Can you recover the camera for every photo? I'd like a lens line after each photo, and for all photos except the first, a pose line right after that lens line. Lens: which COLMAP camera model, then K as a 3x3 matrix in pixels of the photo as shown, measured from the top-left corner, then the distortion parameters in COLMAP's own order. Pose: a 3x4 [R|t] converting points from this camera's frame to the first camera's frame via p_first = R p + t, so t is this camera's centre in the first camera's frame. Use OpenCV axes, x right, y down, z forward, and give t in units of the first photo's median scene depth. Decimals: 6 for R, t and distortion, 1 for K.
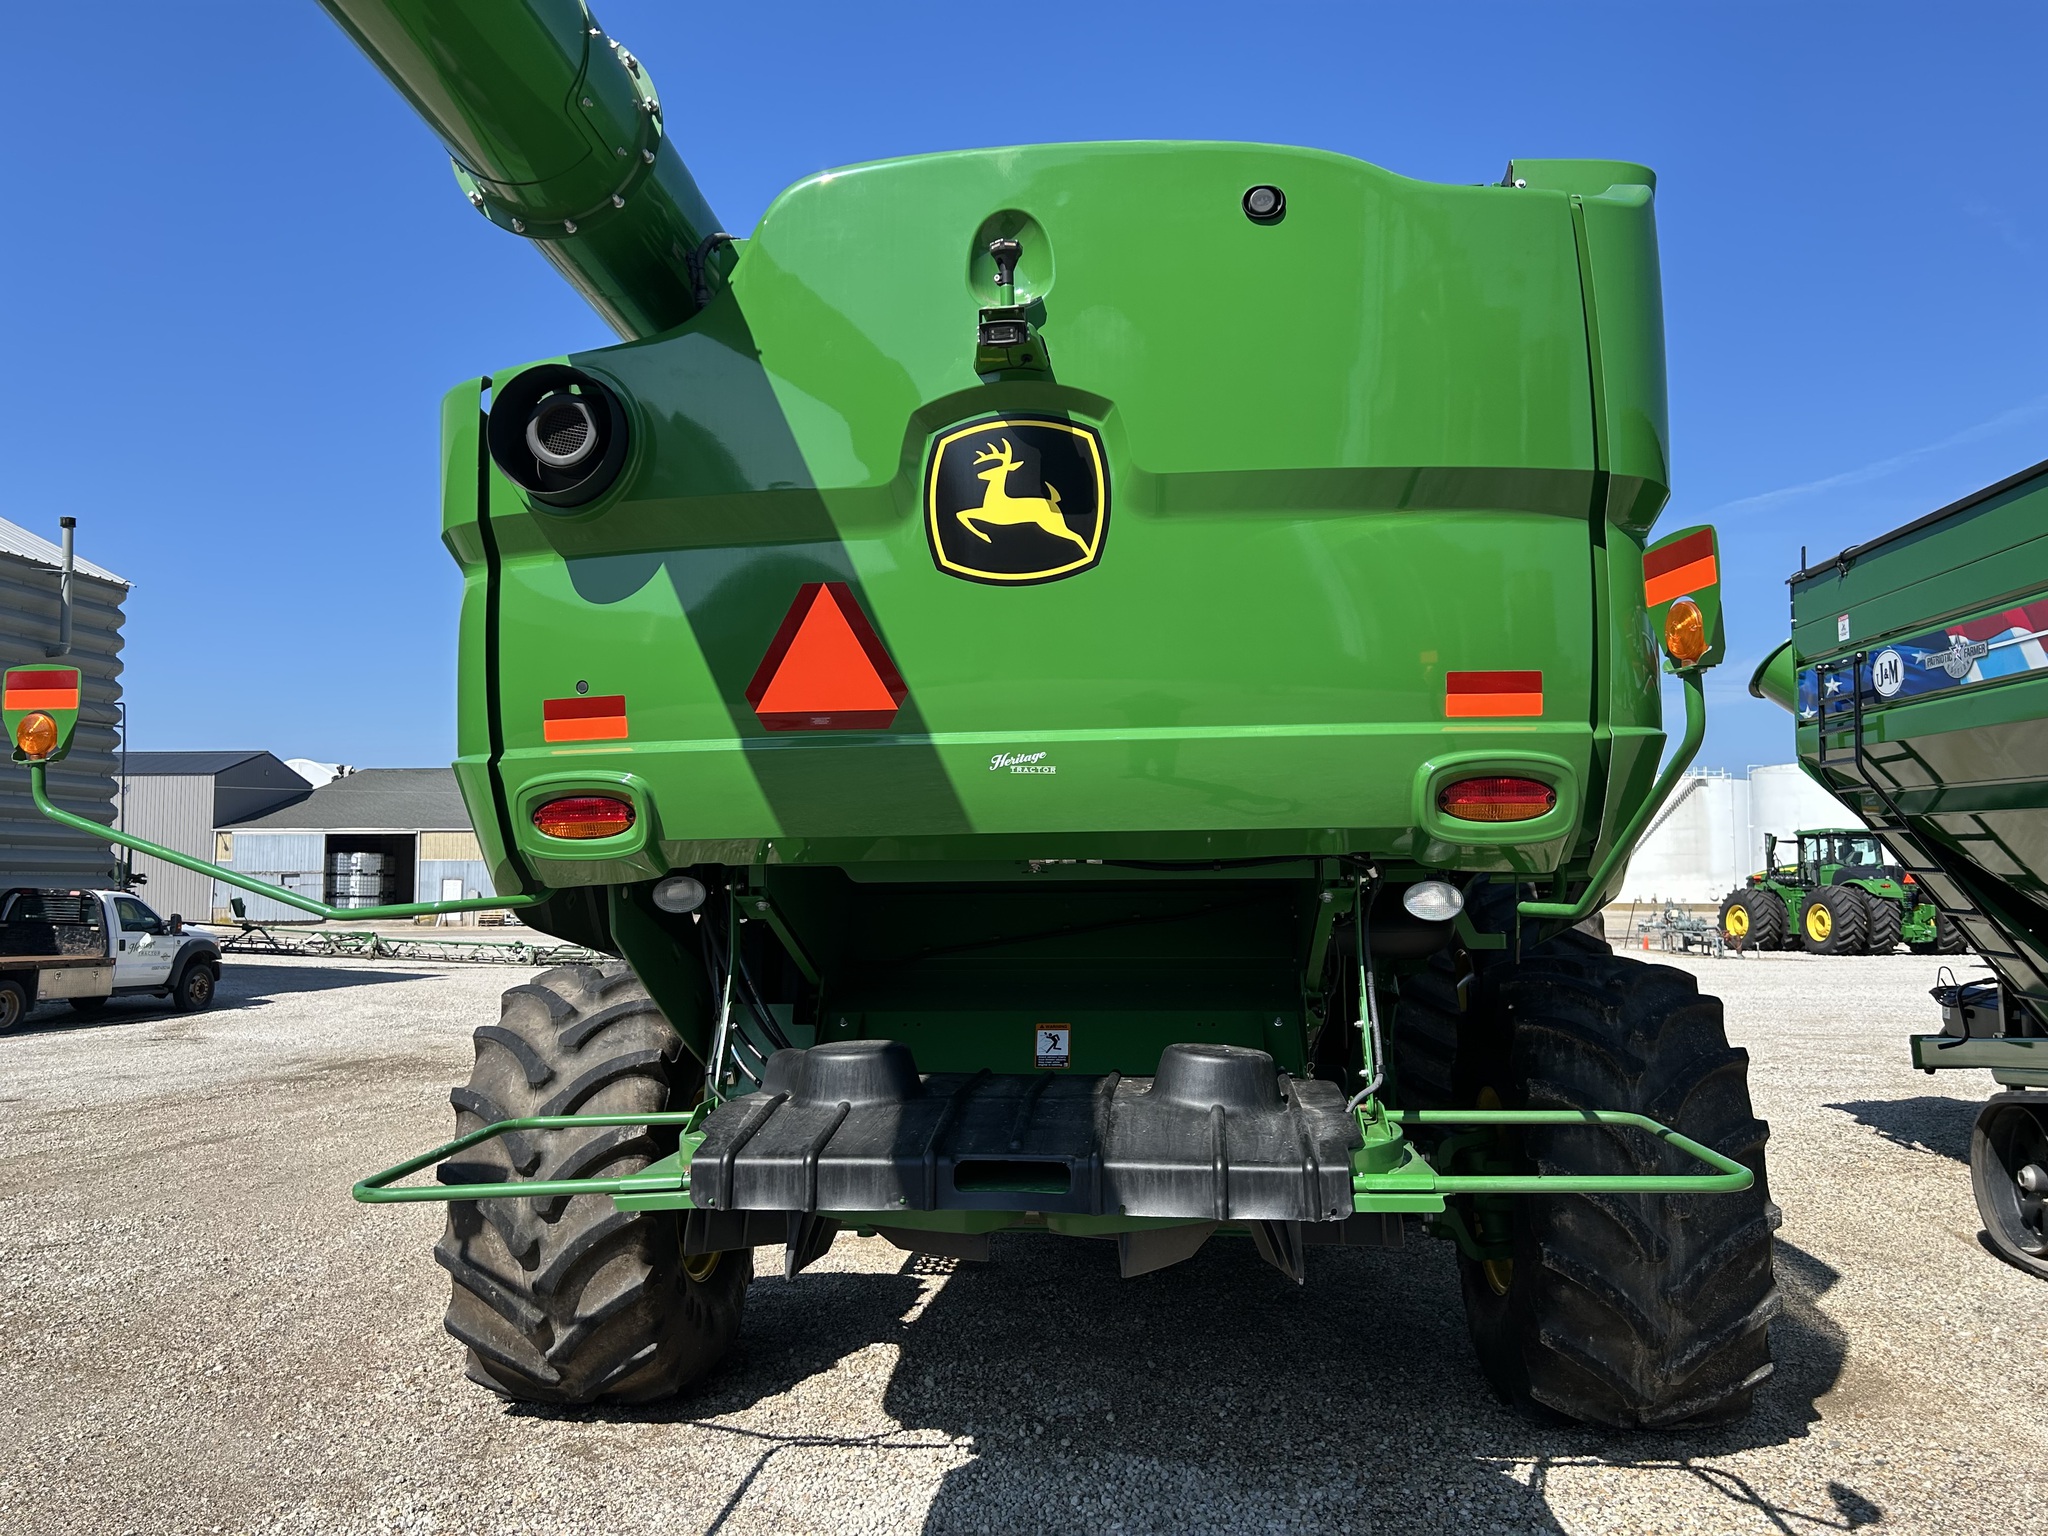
lens RADIAL K [[1566.9, 0, 1012.2], [0, 1566.9, 775.9], [0, 0, 1]] dist [0.064348, -0.083000]
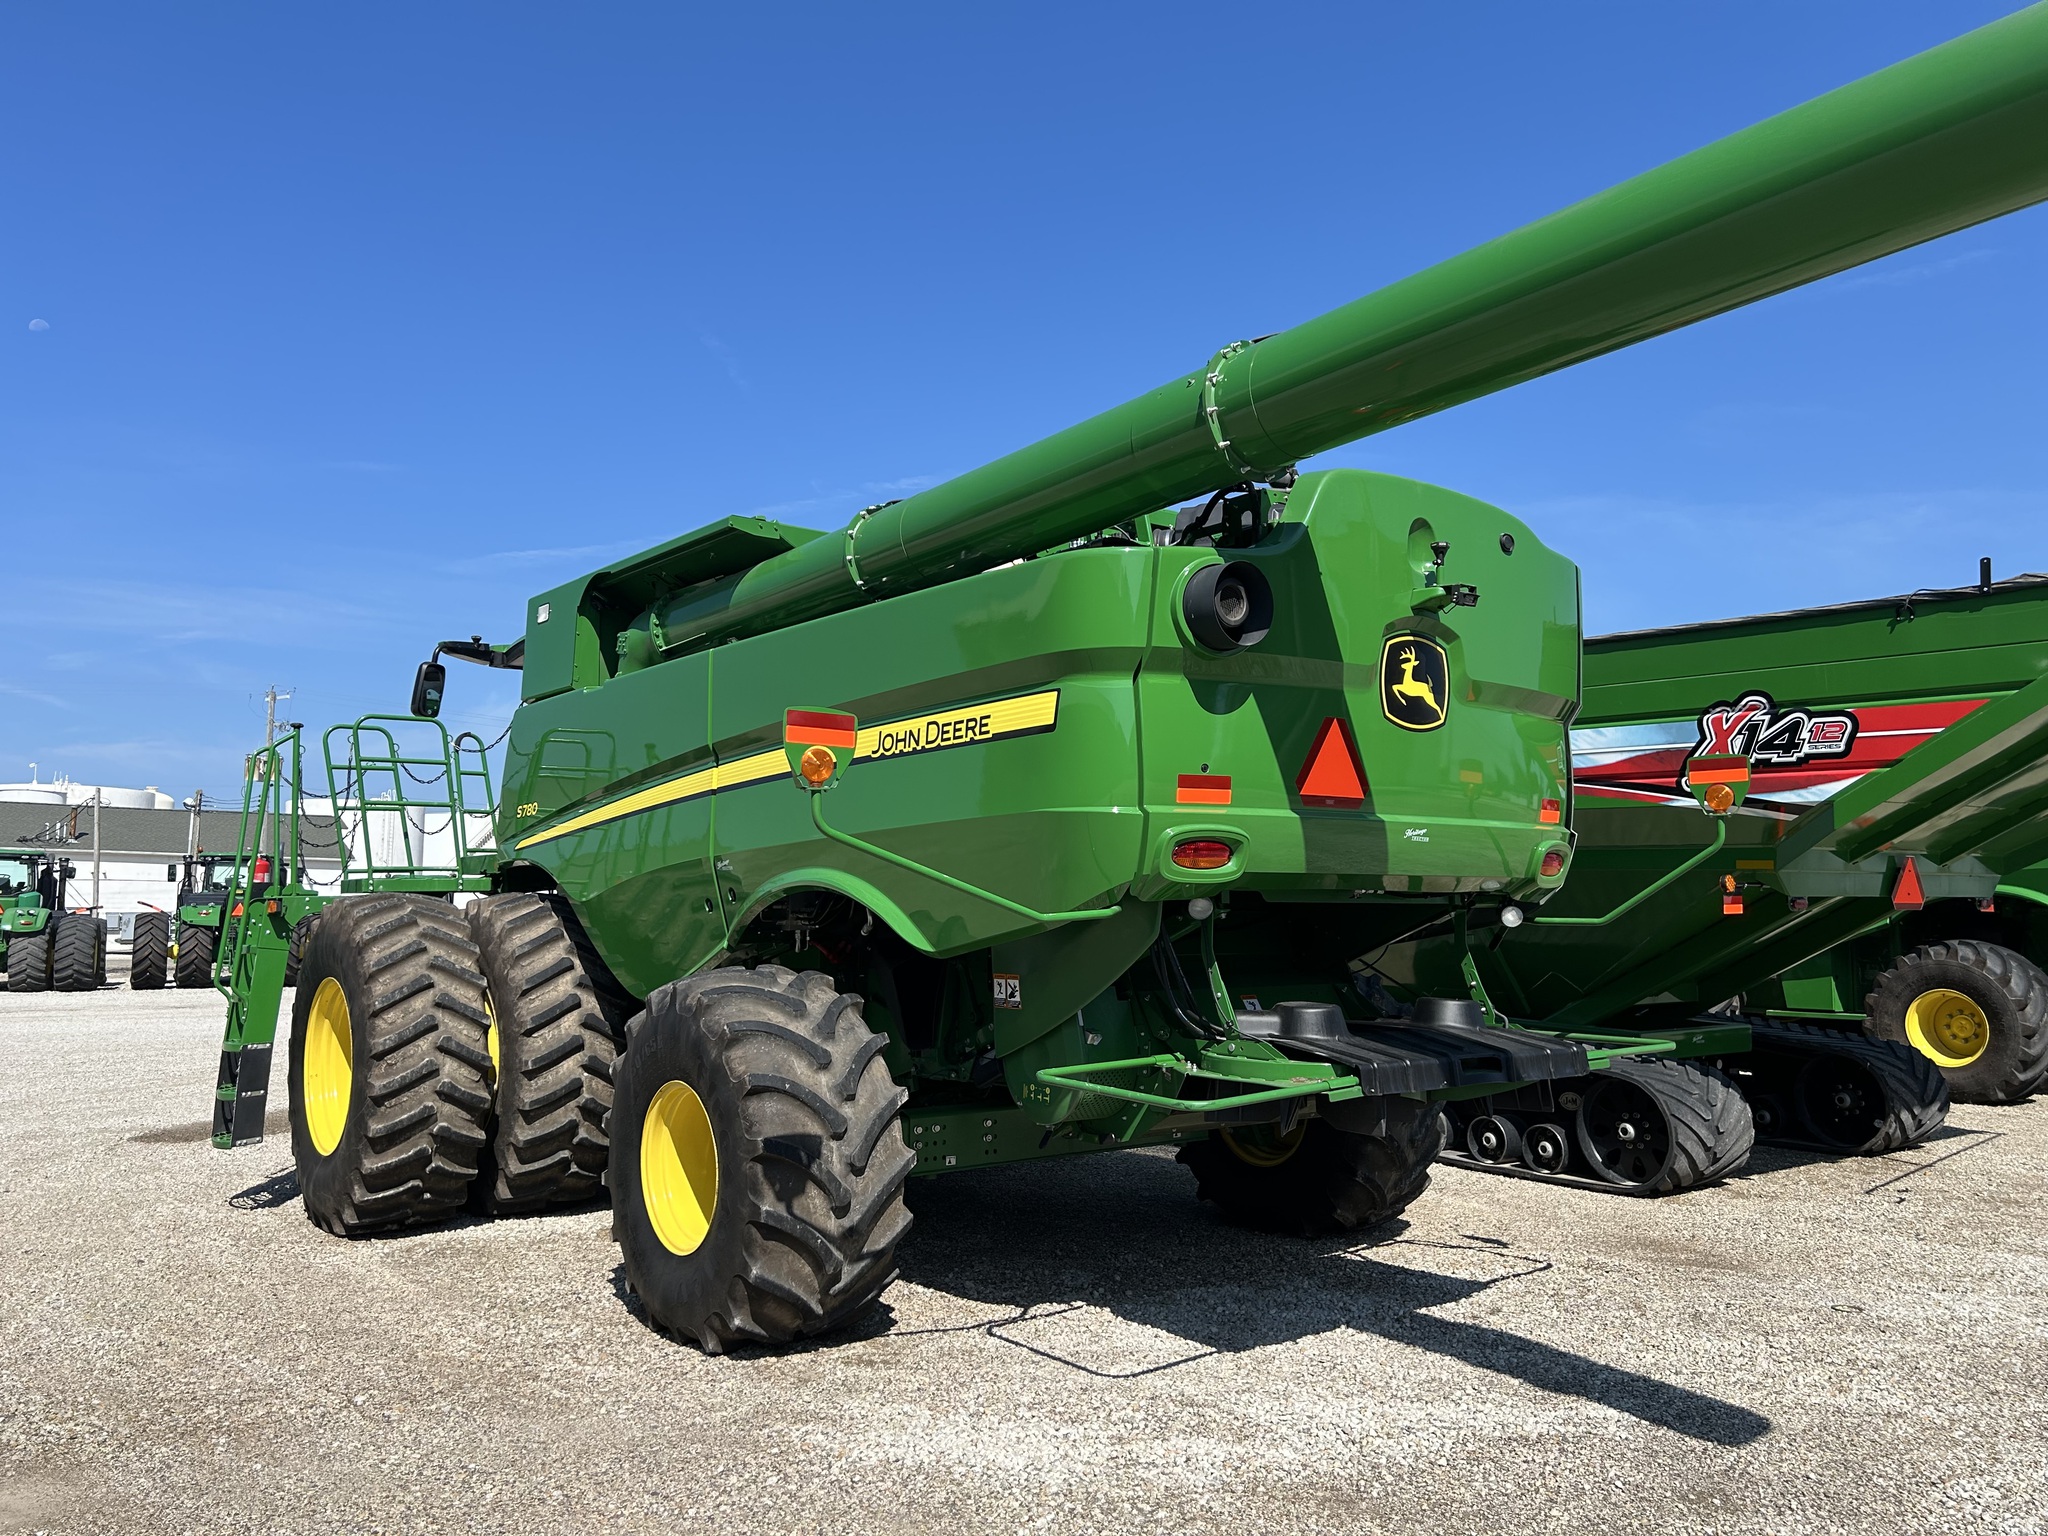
lens RADIAL K [[1552.1, 0, 1024.0], [0, 1552.1, 768.0], [0, 0, 1]] dist [0.066157, -0.066250]
pose [[0.719984, 0.074342, 0.689997, -1.466687], [-0.056480, 0.997225, -0.048509, 0.025709], [-0.691689, -0.004045, 0.722184, 0.055574]]
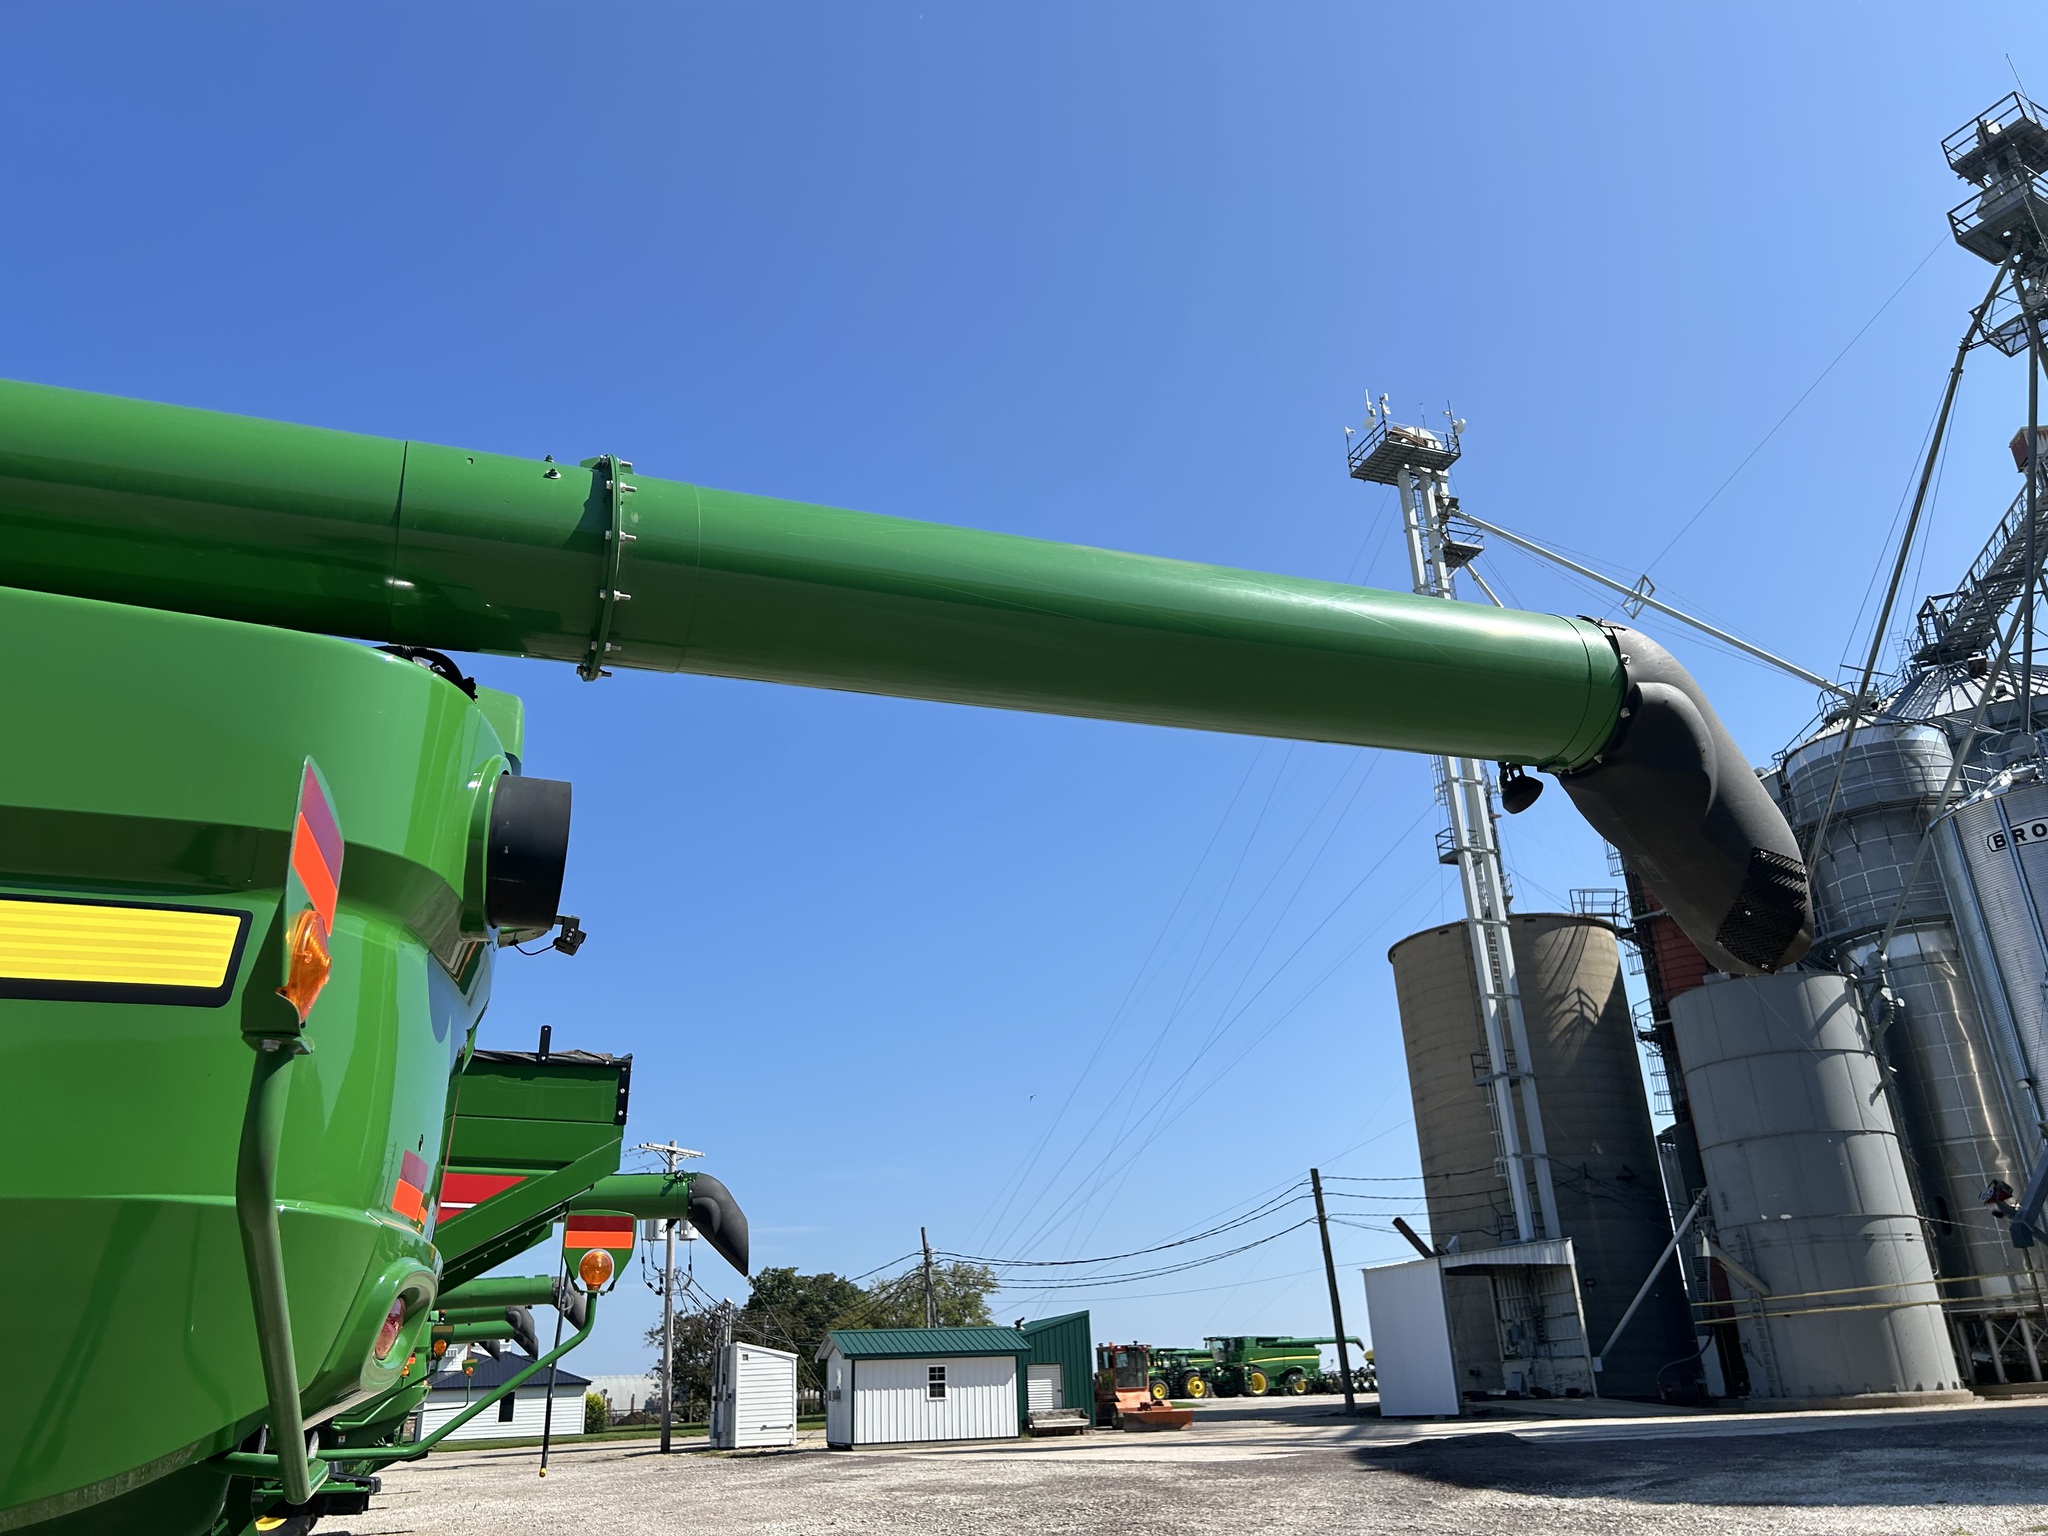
lens RADIAL K [[1548.6, 0, 990.9], [0, 1548.6, 756.1], [0, 0, 1]] dist [0.056377, -0.067421]
pose [[-0.454645, 0.359750, 0.814787, -1.115671], [-0.029151, 0.908299, -0.417304, 0.081934], [-0.890196, -0.213477, -0.402466, 1.131479]]
